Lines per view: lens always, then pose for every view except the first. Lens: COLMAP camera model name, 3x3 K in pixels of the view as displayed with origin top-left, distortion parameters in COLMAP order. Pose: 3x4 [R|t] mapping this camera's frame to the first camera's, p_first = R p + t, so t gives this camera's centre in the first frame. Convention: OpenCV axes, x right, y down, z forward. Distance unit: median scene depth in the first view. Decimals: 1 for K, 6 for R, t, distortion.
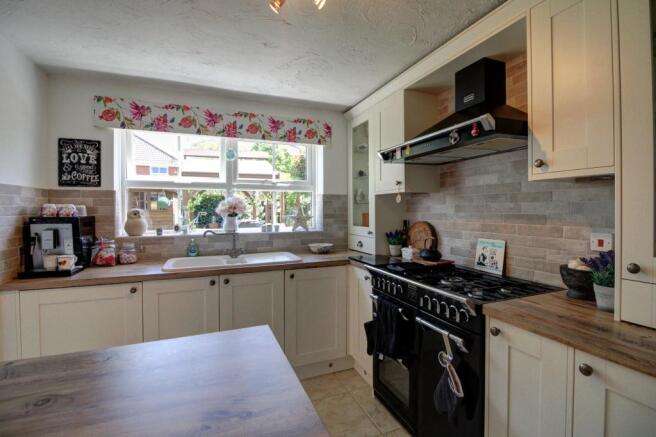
lens RADIAL K [[303.5, 0, 328.7], [0, 303.5, 214.5], [0, 0, 1]] dist [-0.005242, -0.006964]
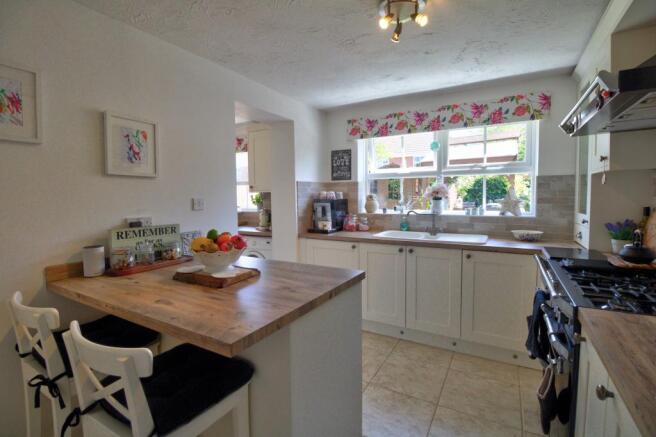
lens RADIAL K [[303.5, 0, 328.5], [0, 303.5, 215.8], [0, 0, 1]] dist [-0.005242, -0.006964]
pose [[0.605214, 0.051095, -0.794421, 0.383790], [-0.003793, 0.998112, 0.061306, -0.002028], [0.796054, -0.034090, 0.604265, -0.027329]]
